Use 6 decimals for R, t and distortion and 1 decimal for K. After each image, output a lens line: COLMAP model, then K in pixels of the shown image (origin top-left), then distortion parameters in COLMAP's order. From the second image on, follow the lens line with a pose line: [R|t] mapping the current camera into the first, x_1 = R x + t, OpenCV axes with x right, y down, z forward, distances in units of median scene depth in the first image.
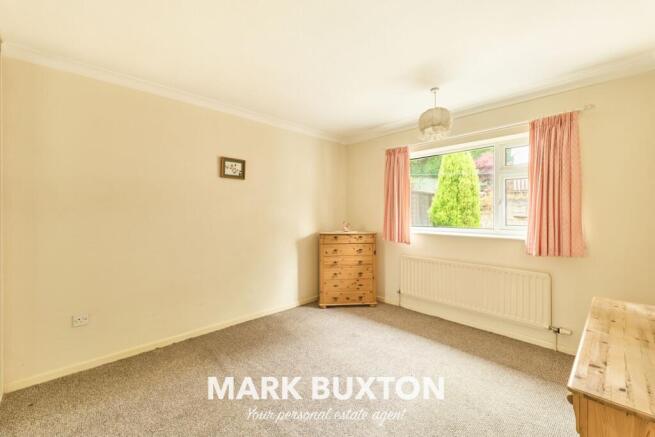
lens RADIAL K [[270.1, 0, 331.0], [0, 270.1, 213.7], [0, 0, 1]] dist [0.003702, -0.001347]
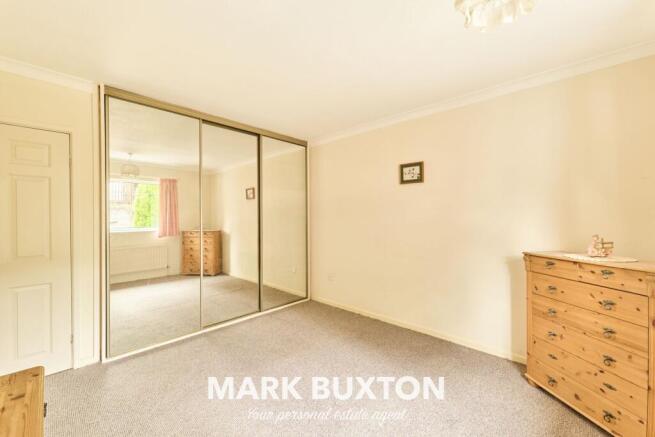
lens RADIAL K [[270.1, 0, 323.7], [0, 270.1, 217.9], [0, 0, 1]] dist [0.003702, -0.001347]
pose [[0.014672, -0.002463, -0.999889, 0.532431], [0.004562, 0.999987, -0.002396, -0.000581], [0.999882, -0.004526, 0.014683, 0.553968]]
